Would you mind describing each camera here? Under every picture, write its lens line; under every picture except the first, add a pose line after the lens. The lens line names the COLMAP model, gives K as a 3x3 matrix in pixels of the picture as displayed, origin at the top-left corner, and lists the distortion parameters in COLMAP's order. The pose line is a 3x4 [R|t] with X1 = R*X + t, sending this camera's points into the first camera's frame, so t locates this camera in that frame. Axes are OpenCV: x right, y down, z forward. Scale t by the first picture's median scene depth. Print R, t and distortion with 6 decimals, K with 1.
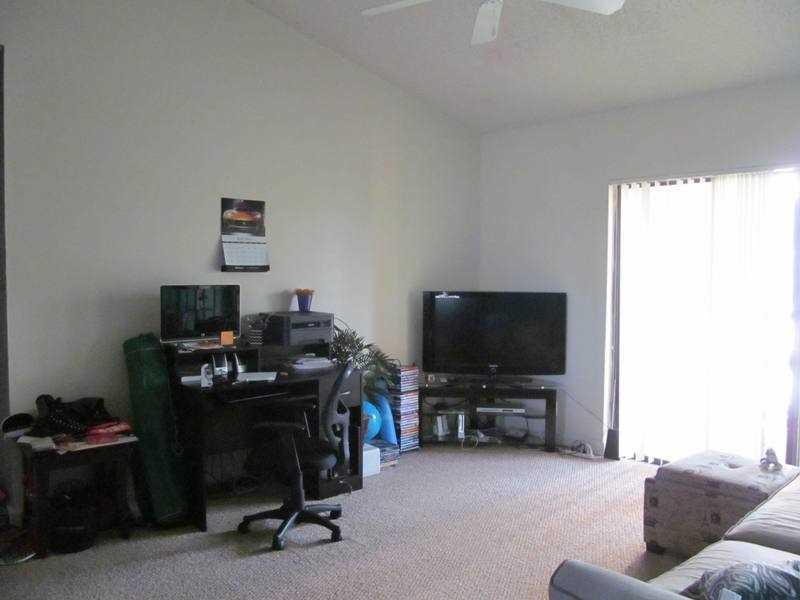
lens RADIAL K [[657.5, 0, 400.0], [0, 657.5, 300.0], [0, 0, 1]] dist [-0.039458, -0.002516]
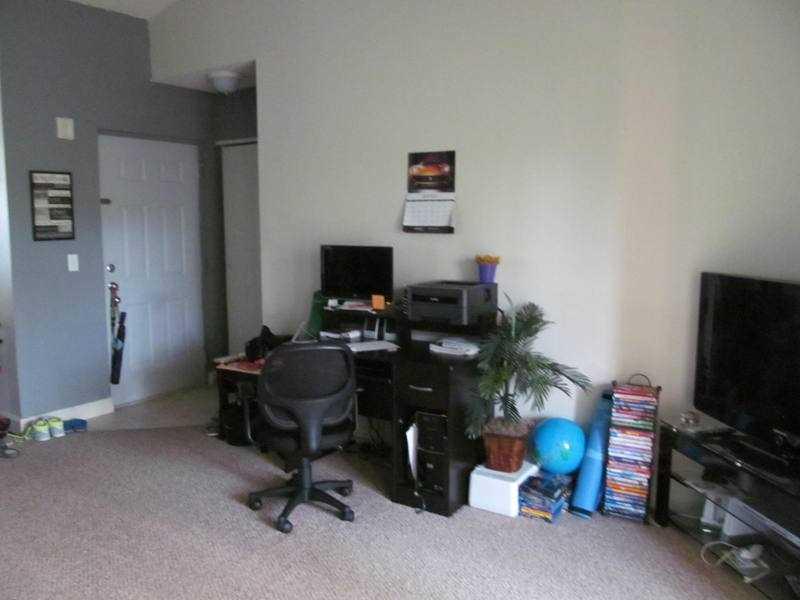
lens RADIAL K [[657.5, 0, 400.0], [0, 657.5, 300.0], [0, 0, 1]] dist [-0.039458, -0.002516]
pose [[0.267478, 0.111933, -0.957040, 0.627528], [-0.042466, 0.993634, 0.104345, -0.044353], [0.962628, 0.012732, 0.270529, 0.719484]]
